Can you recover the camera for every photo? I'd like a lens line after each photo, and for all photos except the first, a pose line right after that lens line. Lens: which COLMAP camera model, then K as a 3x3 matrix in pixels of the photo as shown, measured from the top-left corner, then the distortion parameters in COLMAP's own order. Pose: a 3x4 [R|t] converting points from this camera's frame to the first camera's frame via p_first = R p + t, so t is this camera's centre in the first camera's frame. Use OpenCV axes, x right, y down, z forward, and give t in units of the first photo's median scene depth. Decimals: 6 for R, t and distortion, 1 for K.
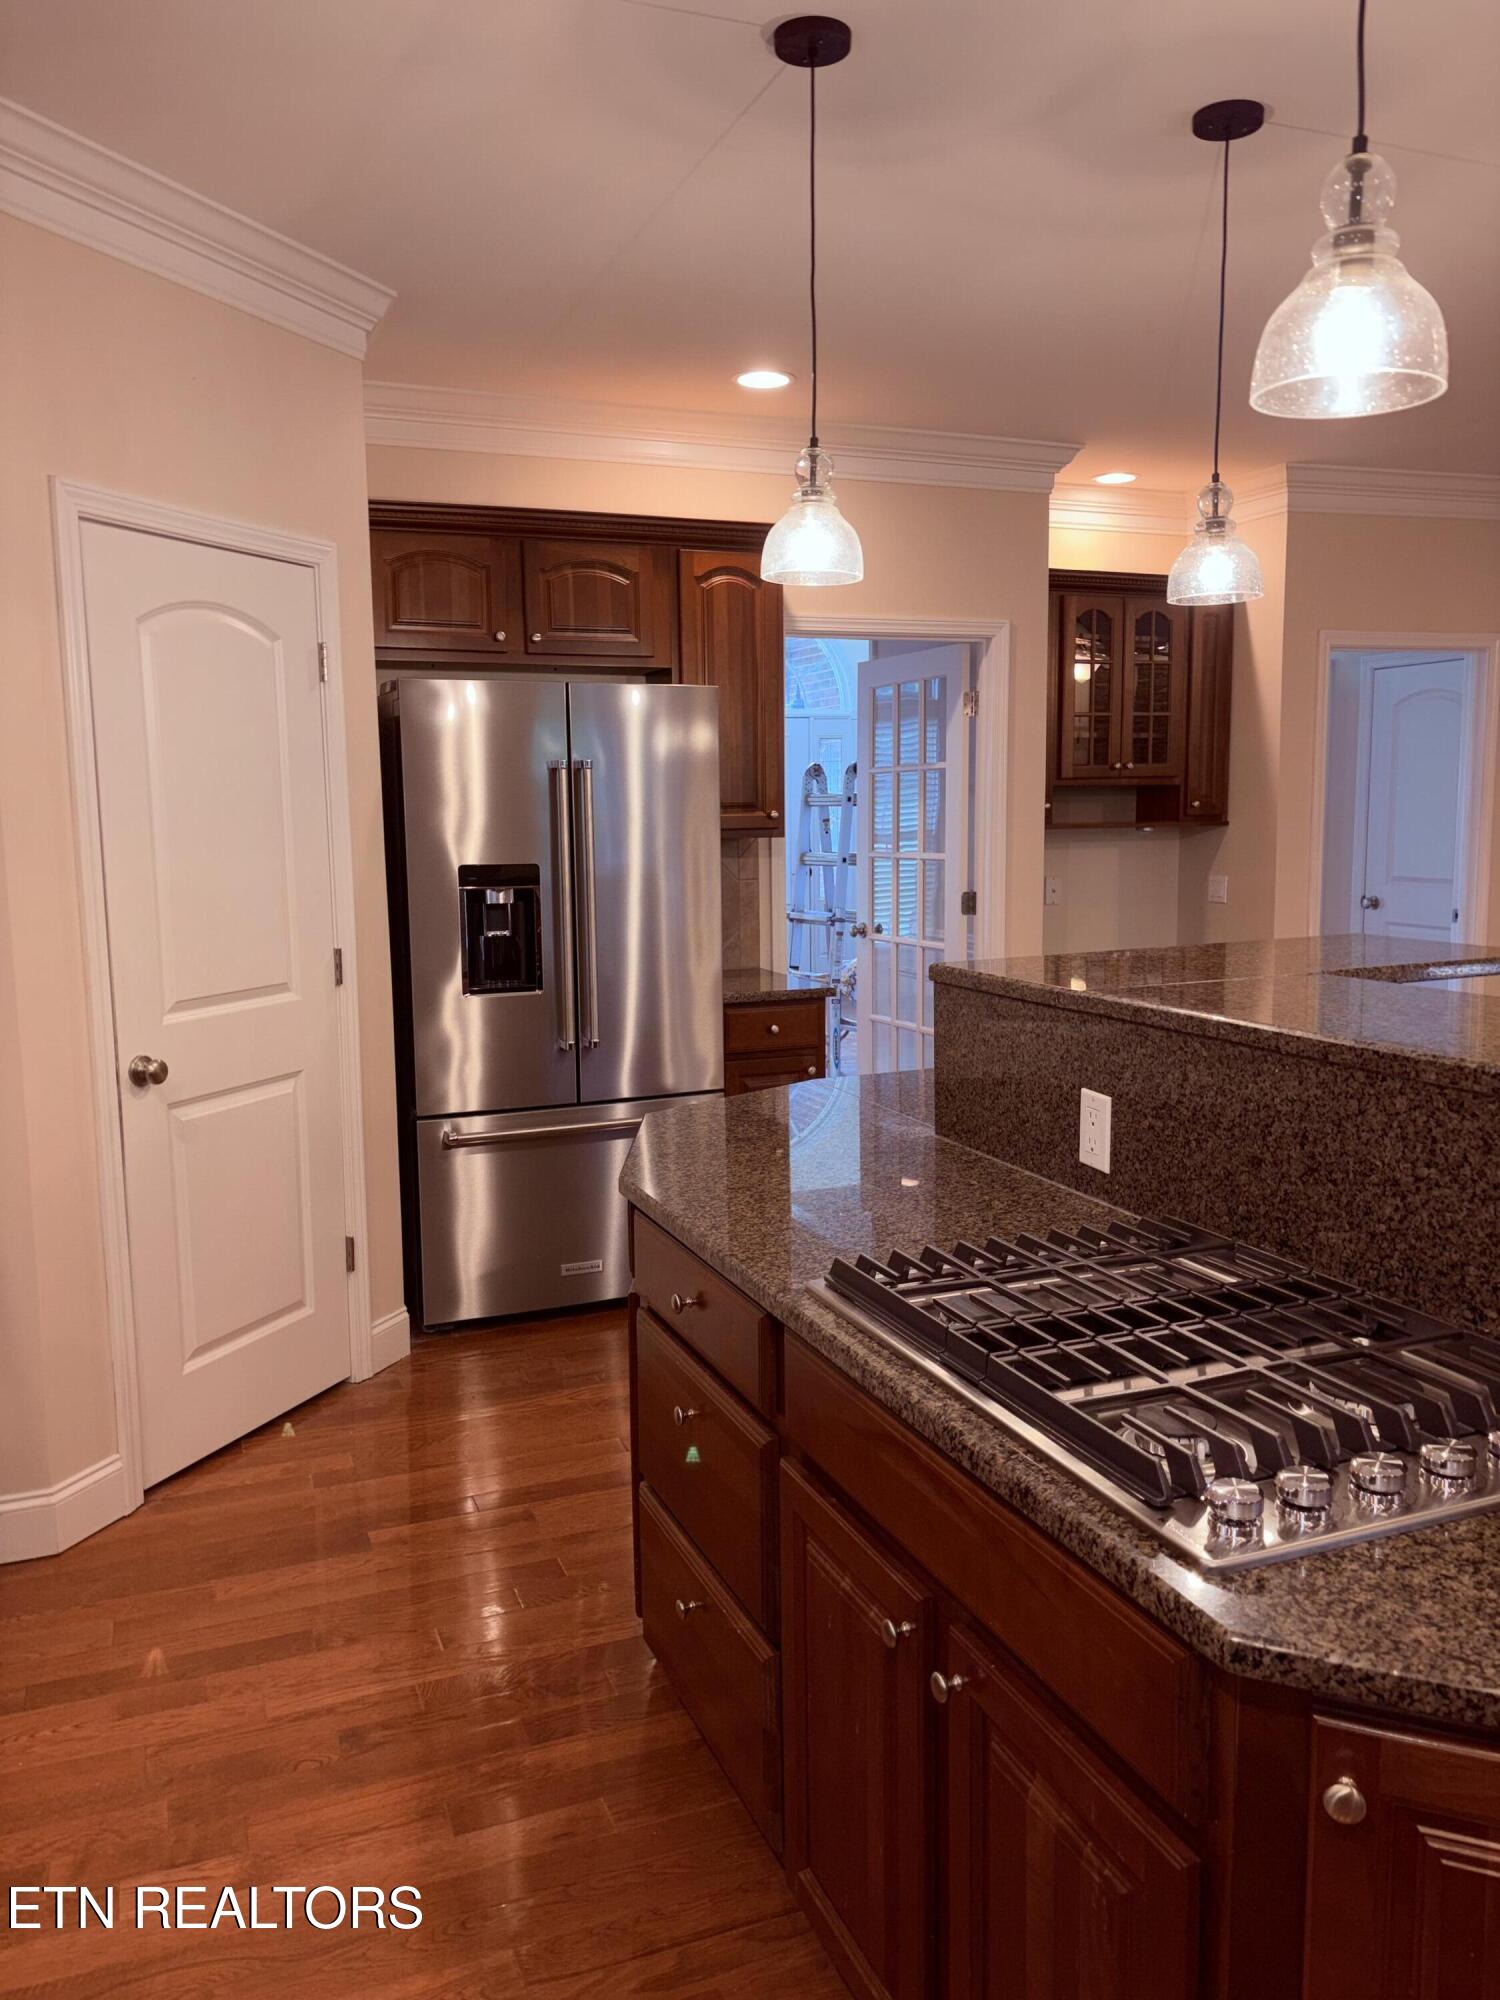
lens RADIAL K [[1517.6, 0, 733.3], [0, 1517.6, 1005.0], [0, 0, 1]] dist [0.037242, -0.010558]
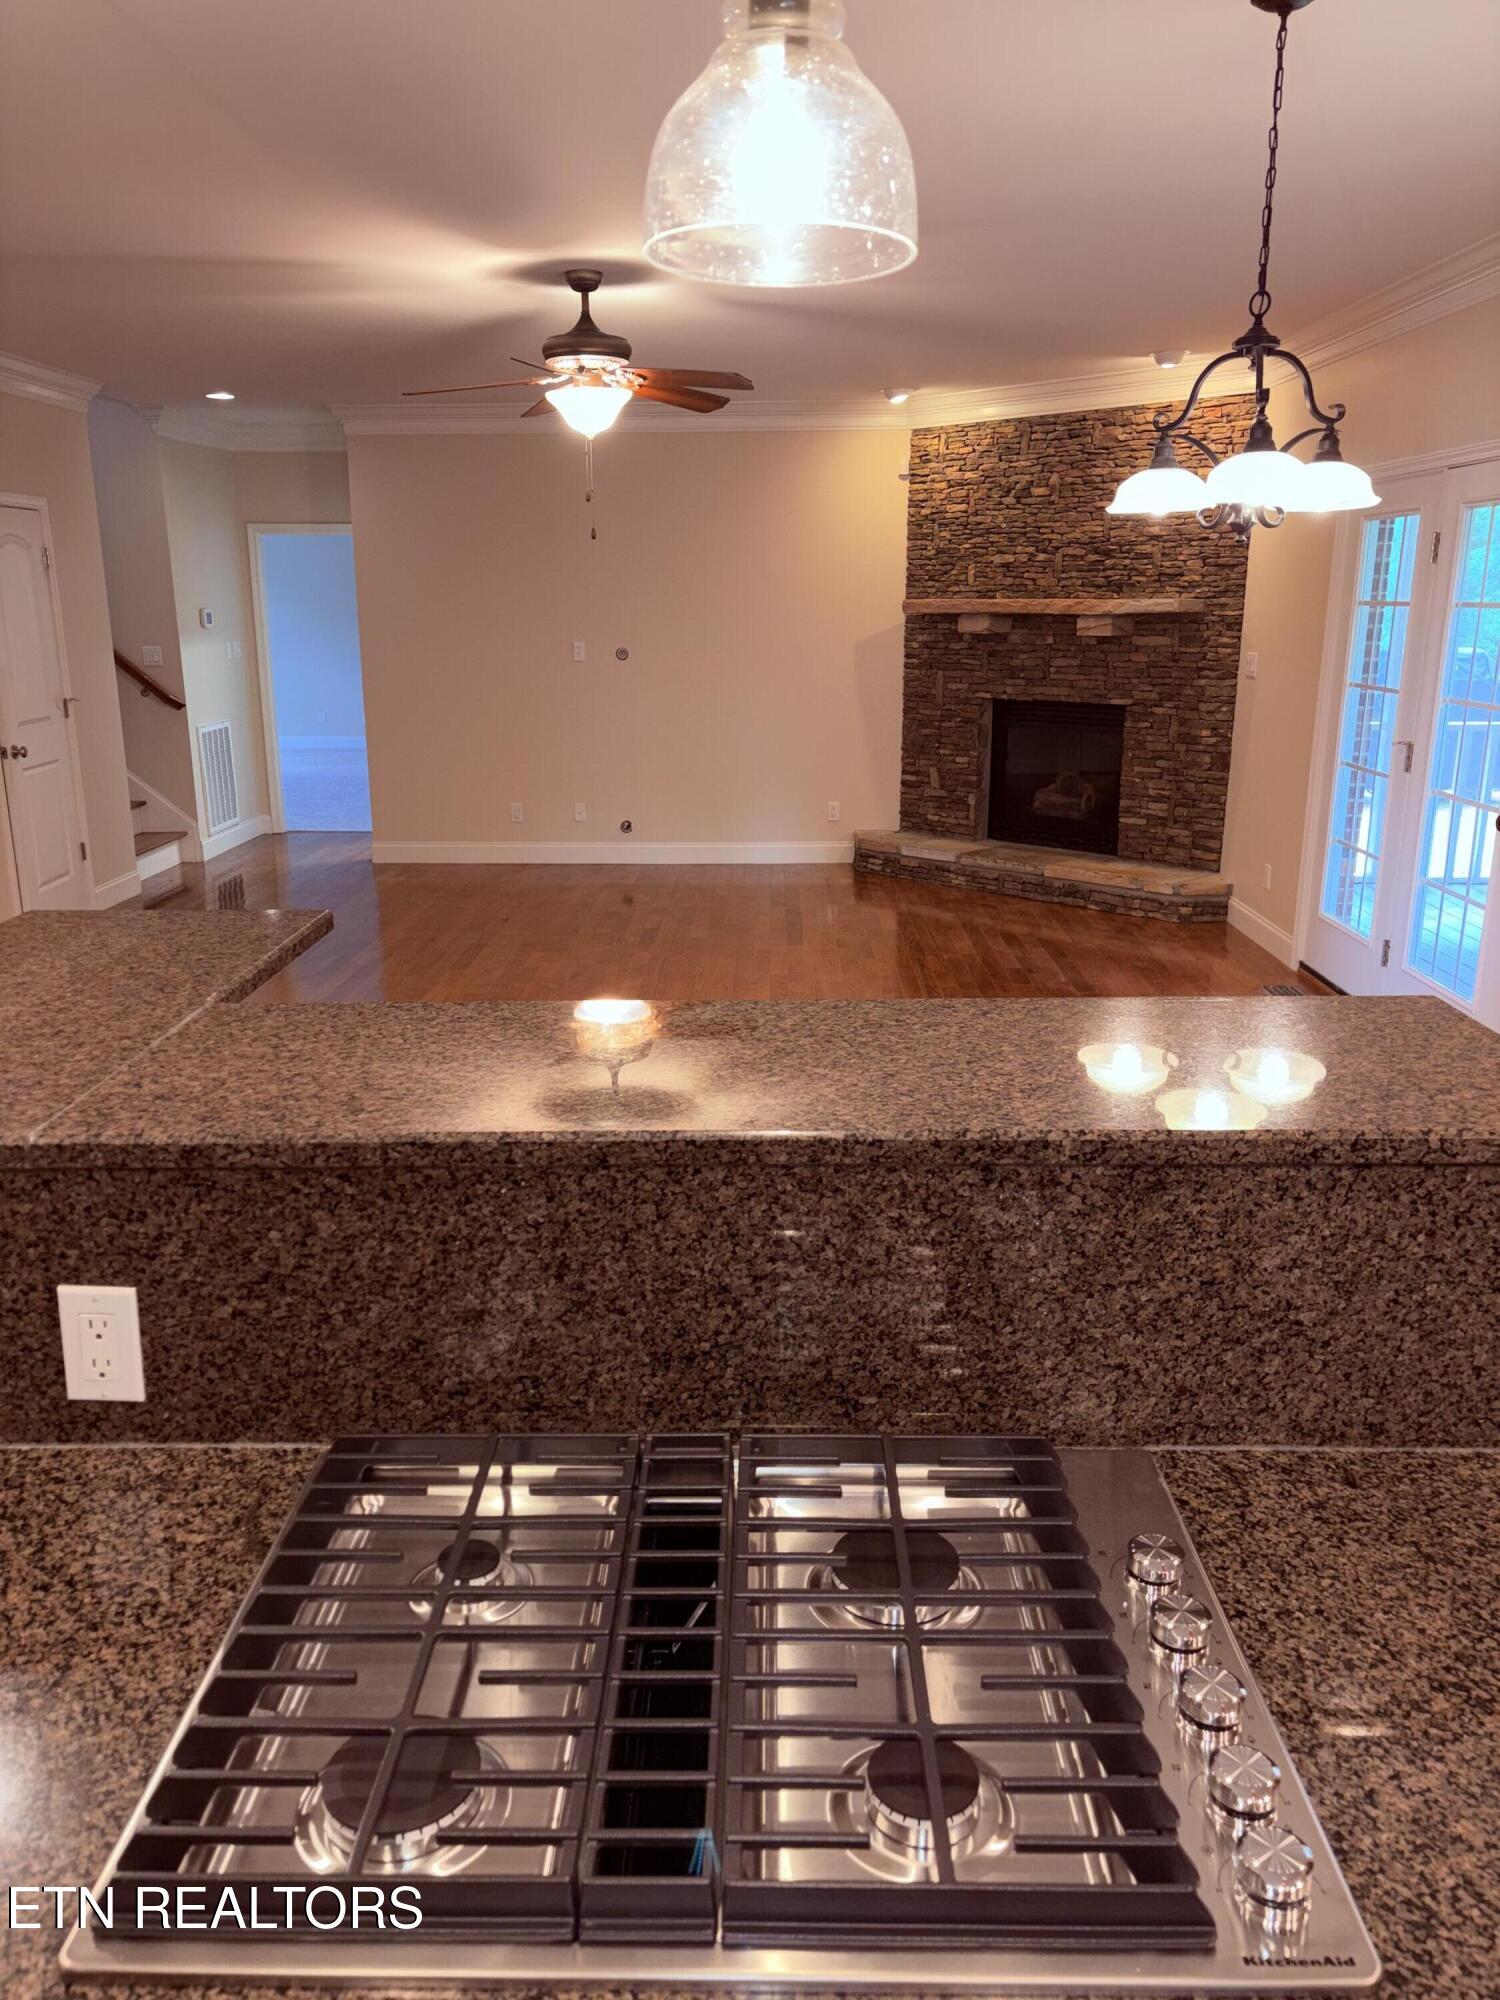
lens RADIAL K [[1517.6, 0, 733.6], [0, 1517.6, 1006.5], [0, 0, 1]] dist [0.037242, -0.010558]
pose [[0.398124, -0.233147, 0.887209, -0.211571], [0.131365, 0.971685, 0.196398, -0.164251], [-0.907877, 0.038357, 0.417478, 0.584899]]
